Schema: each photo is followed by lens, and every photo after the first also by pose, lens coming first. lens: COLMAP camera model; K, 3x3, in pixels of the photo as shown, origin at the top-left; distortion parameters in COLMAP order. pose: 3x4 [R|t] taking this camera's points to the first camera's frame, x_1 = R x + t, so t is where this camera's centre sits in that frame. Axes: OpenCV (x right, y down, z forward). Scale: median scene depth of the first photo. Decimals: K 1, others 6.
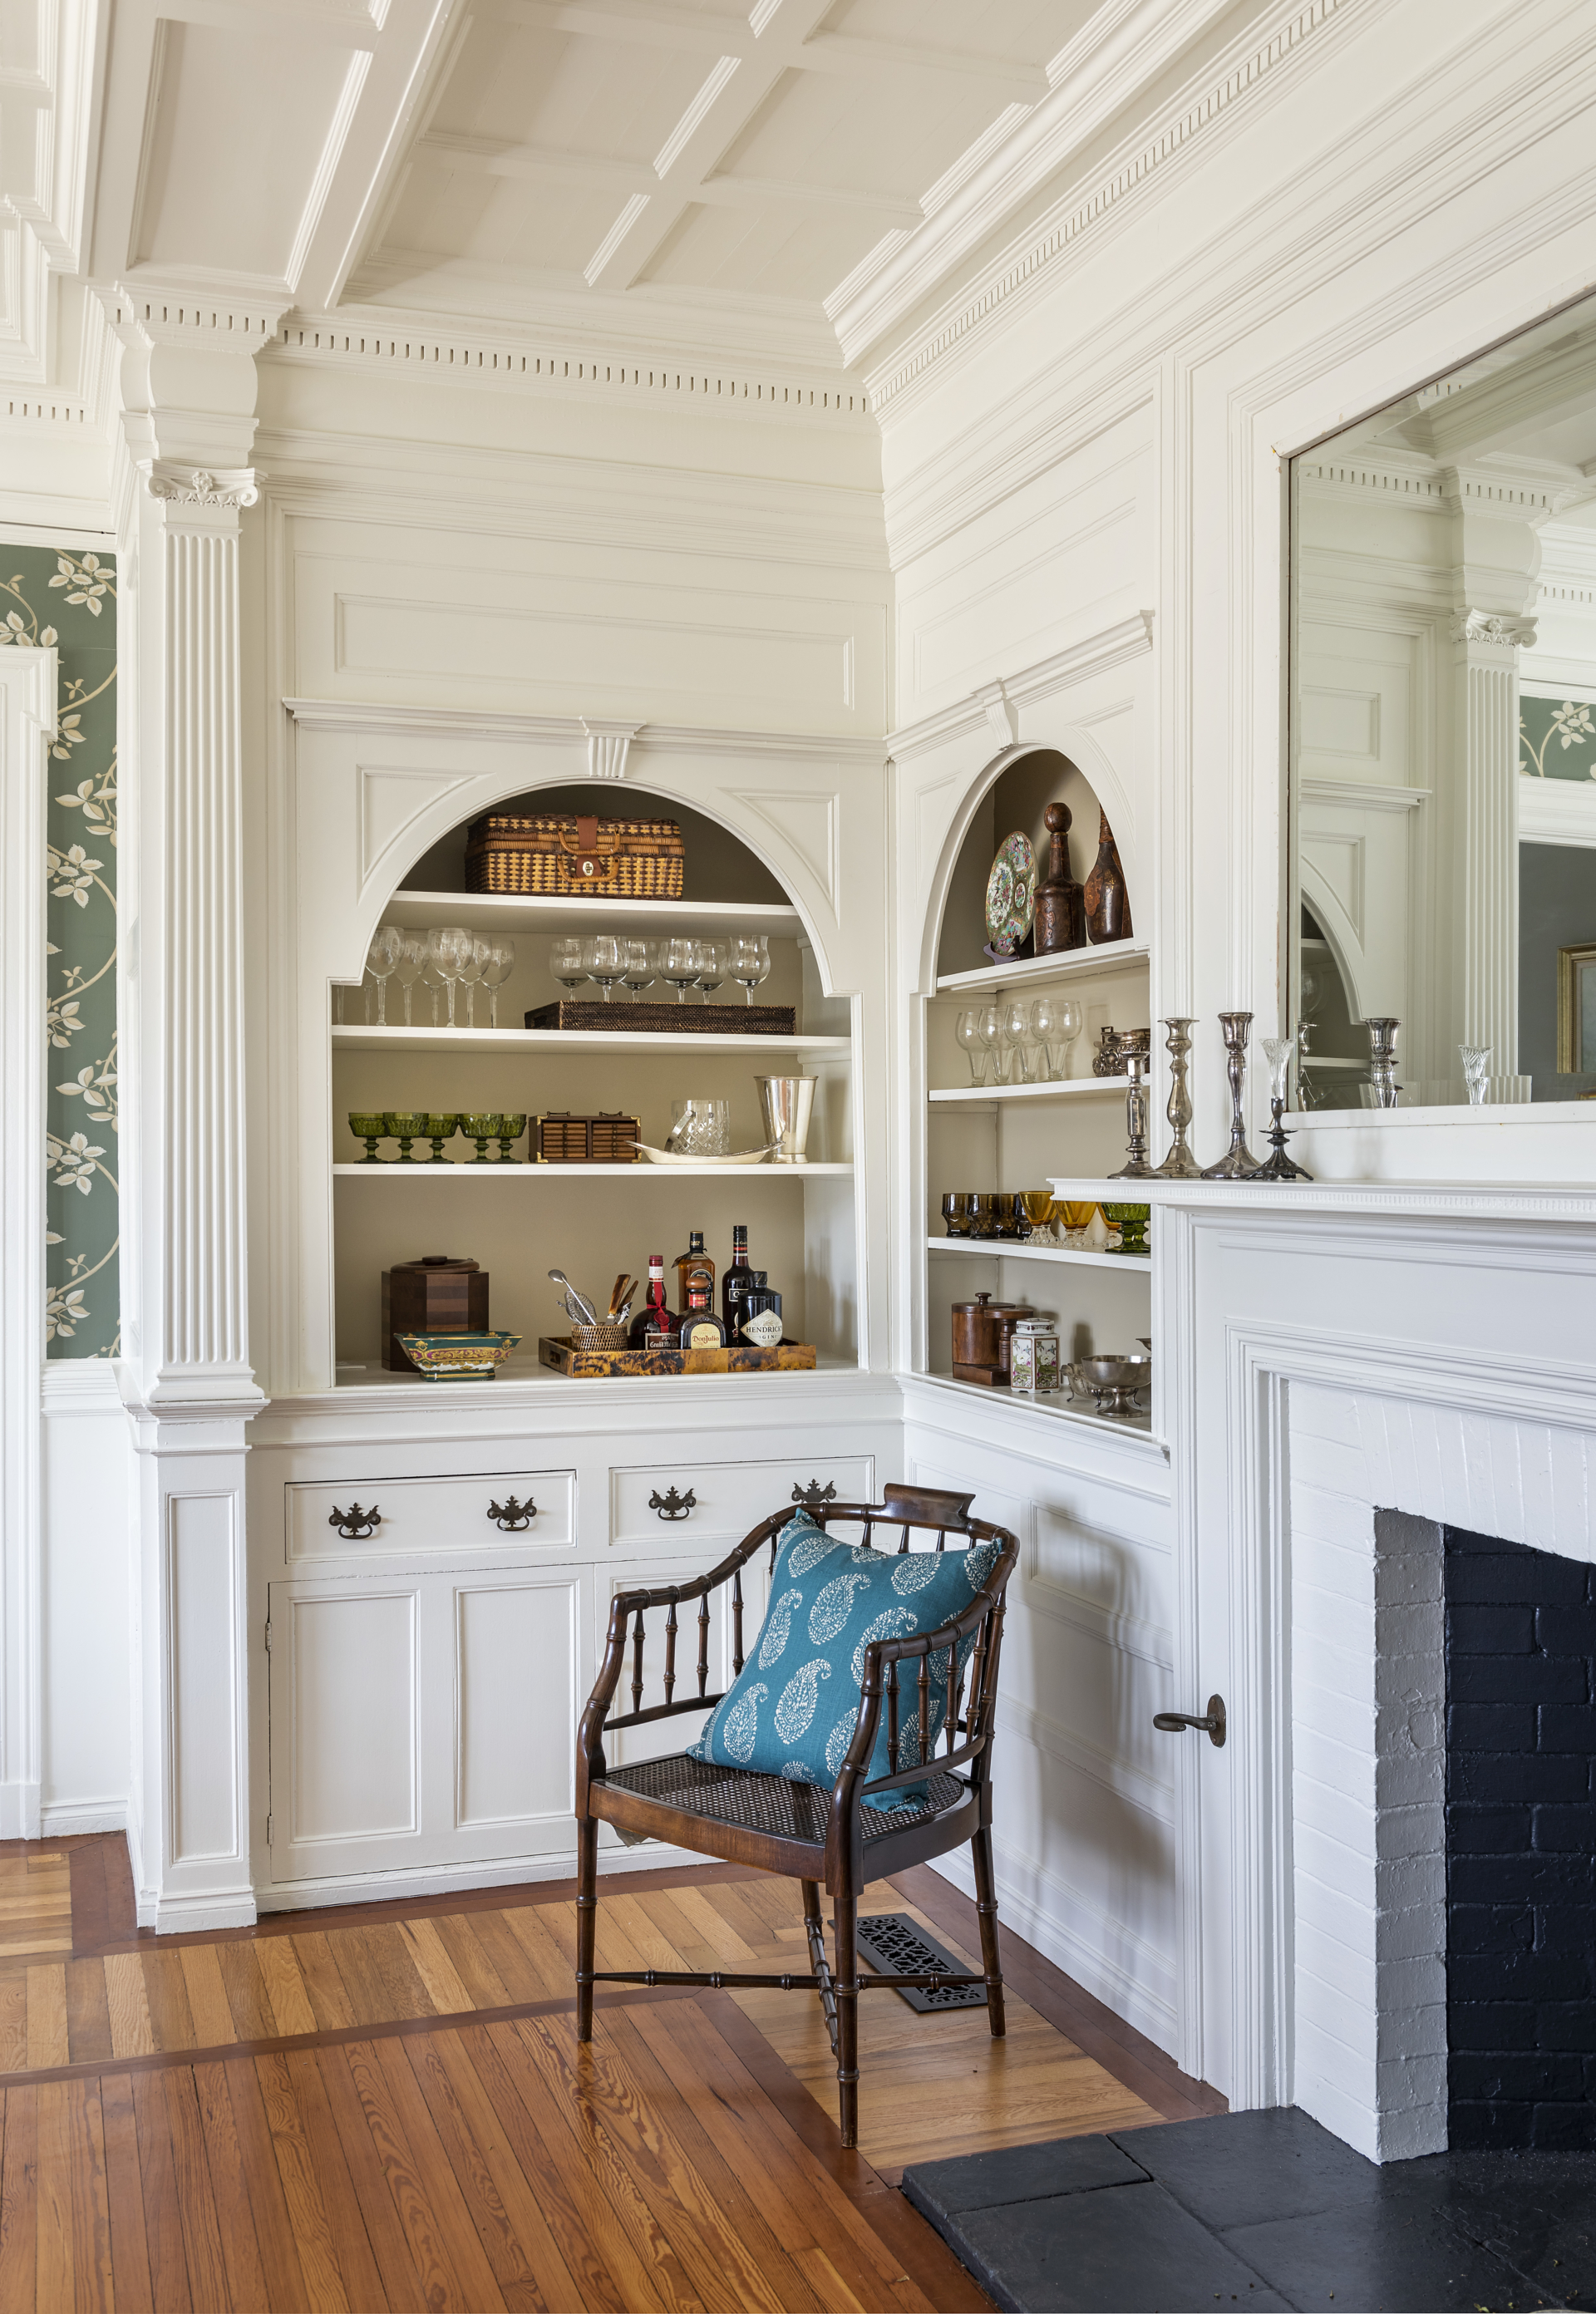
lens RADIAL K [[2100.1, 0, 791.0], [0, 2100.1, 1134.3], [0, 0, 1]] dist [-0.006050, 0.000000]
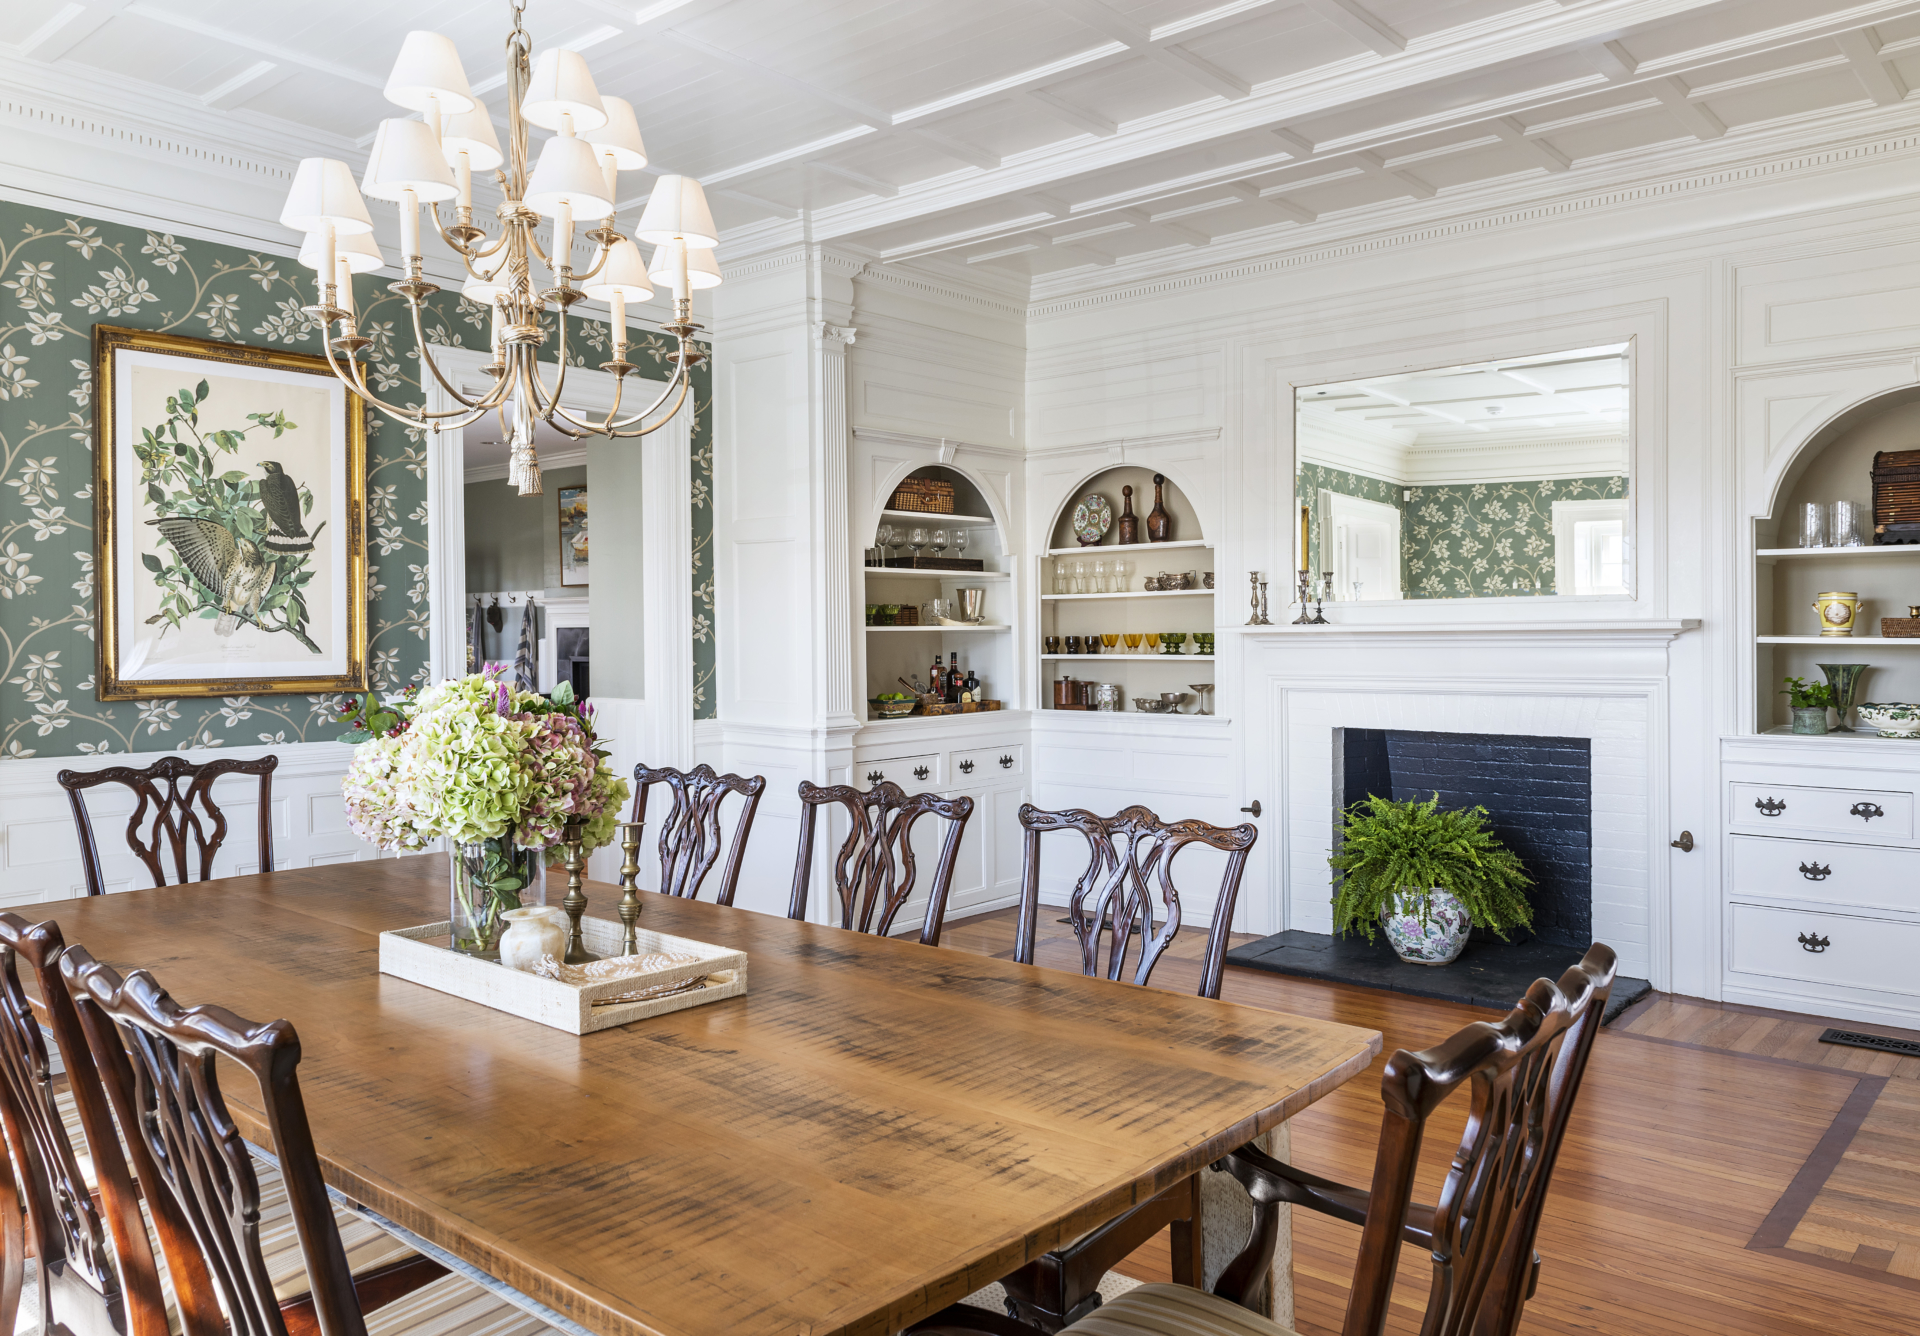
lens RADIAL K [[1405.5, 0, 965.6], [0, 1405.5, 652.4], [0, 0, 1]] dist [-0.000540, -0.001731]
pose [[0.856587, -0.019708, 0.515626, -0.850946], [0.007904, 0.999654, 0.025078, 0.004457], [-0.515942, -0.017406, 0.856446, -0.364391]]
